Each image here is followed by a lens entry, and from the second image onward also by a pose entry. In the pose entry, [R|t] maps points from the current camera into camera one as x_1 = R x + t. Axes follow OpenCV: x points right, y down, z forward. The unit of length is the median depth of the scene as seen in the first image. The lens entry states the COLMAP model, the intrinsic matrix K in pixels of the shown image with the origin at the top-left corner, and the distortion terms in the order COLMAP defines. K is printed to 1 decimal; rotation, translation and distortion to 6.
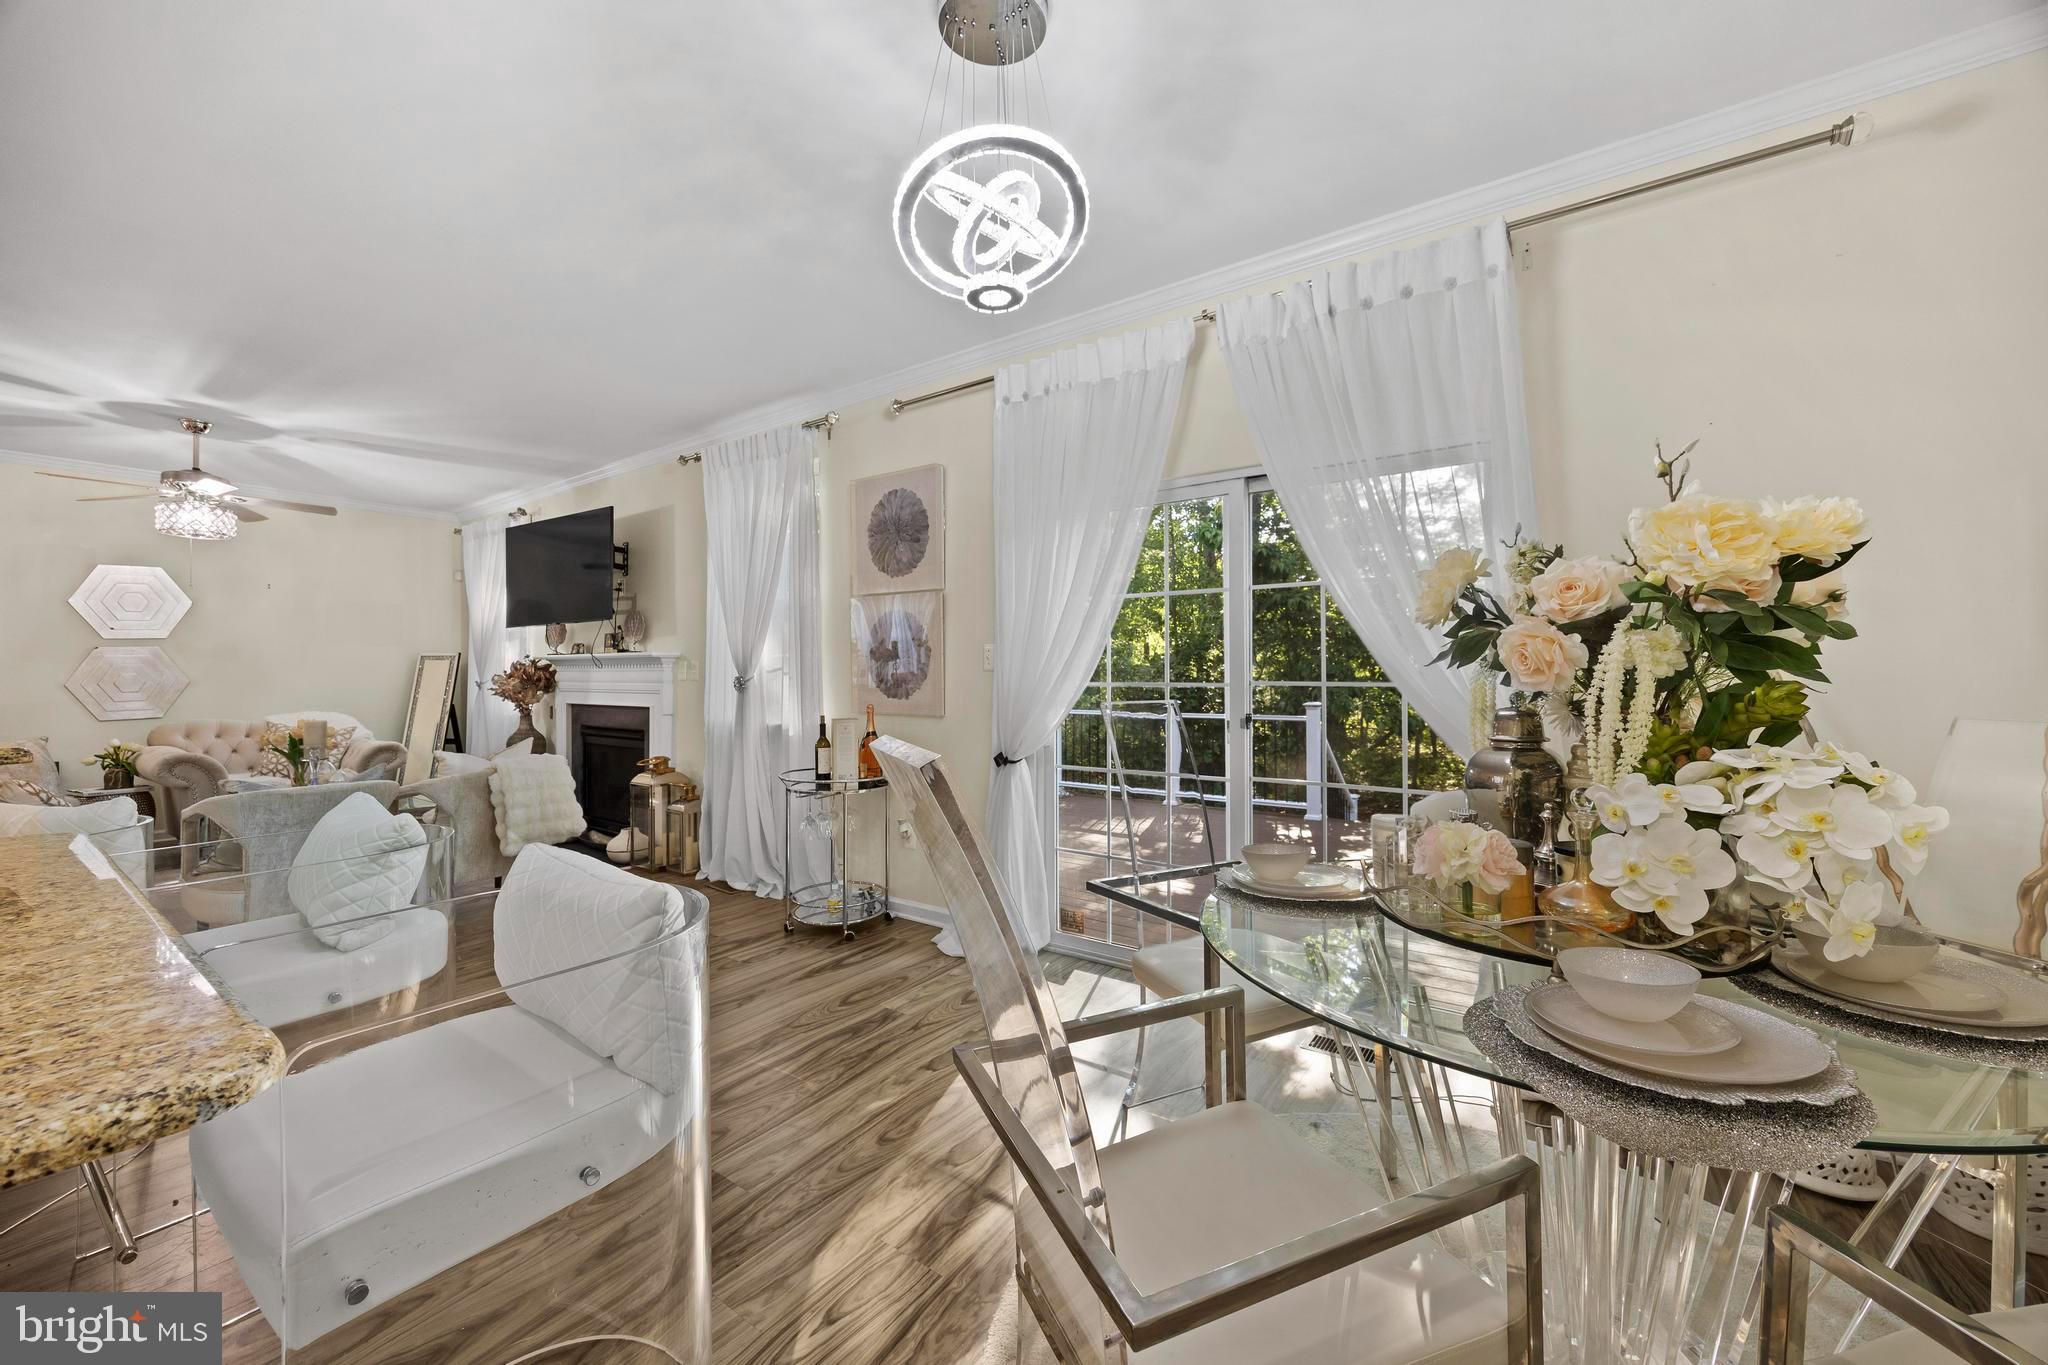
lens RADIAL K [[788.4, 0, 1018.7], [0, 788.4, 678.3], [0, 0, 1]] dist [-0.007802, 0.000737]
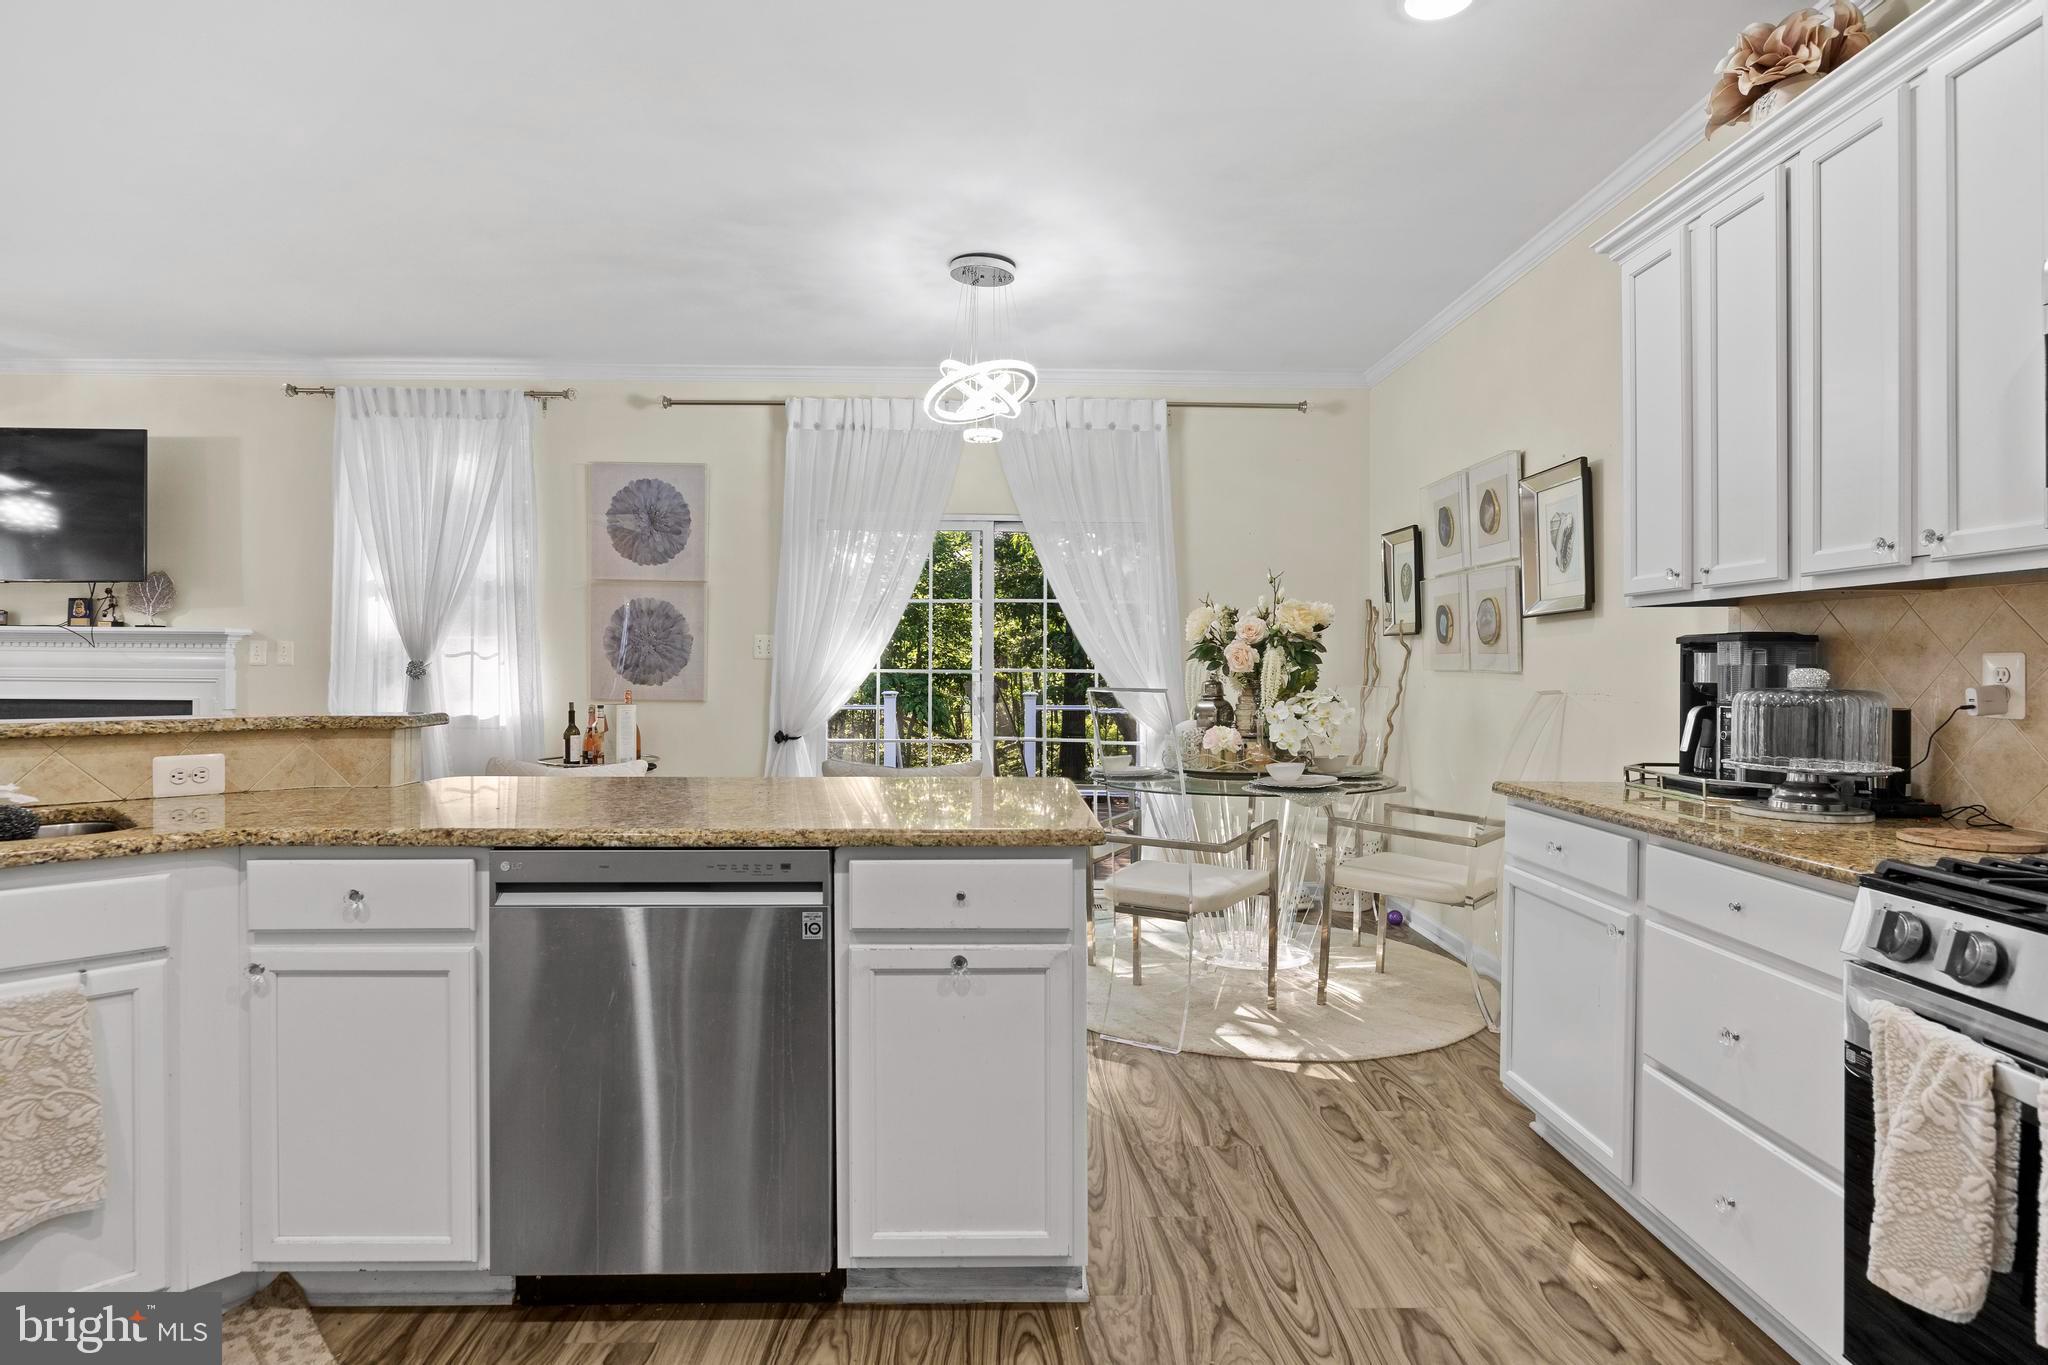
lens RADIAL K [[1093.4, 0, 1029.9], [0, 1093.4, 674.1], [0, 0, 1]] dist [-0.020560, -0.000117]
pose [[0.789413, 0.002771, 0.613856, -0.965612], [-0.005044, 0.999985, 0.001972, 0.010633], [-0.613842, -0.004653, 0.789416, -0.633293]]
